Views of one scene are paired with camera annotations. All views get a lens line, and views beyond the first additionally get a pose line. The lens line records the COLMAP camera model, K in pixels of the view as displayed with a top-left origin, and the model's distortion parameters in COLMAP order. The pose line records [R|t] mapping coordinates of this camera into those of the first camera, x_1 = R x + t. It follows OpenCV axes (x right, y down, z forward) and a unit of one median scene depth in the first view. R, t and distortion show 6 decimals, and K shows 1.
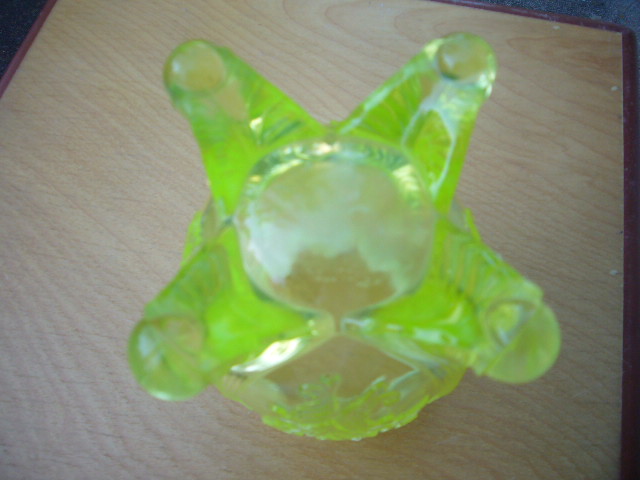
lens RADIAL K [[525.5, 0, 320.3], [0, 525.5, 242.4], [0, 0, 1]] dist [-0.086613, 0.051356]
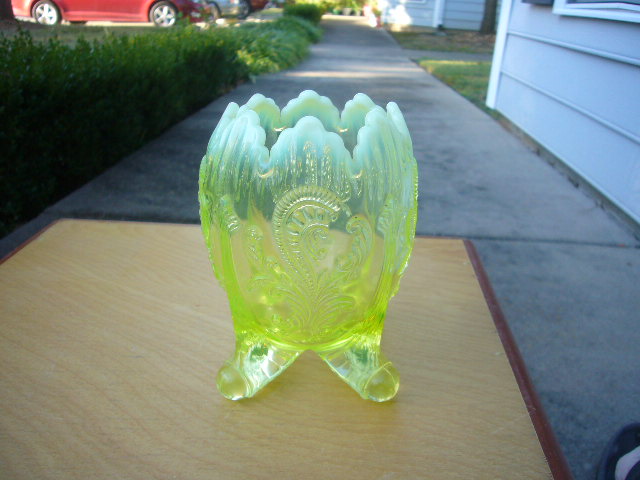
lens RADIAL K [[525.5, 0, 318.4], [0, 525.5, 239.5], [0, 0, 1]] dist [-0.086613, 0.051356]
pose [[0.988504, -0.024779, 0.149154, -0.006644], [0.118092, 0.742564, -0.659282, 0.643570], [-0.094420, 0.669316, 0.736954, -0.013252]]
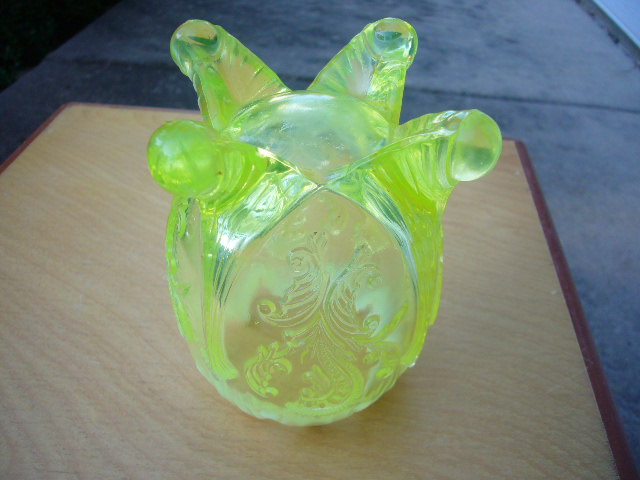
lens RADIAL K [[525.5, 0, 318.4], [0, 525.5, 237.5], [0, 0, 1]] dist [-0.086613, 0.051356]
pose [[0.991893, -0.036667, 0.121667, -0.064962], [0.085102, 0.902714, -0.421741, 0.404097], [-0.094367, 0.428677, 0.898516, 0.001807]]
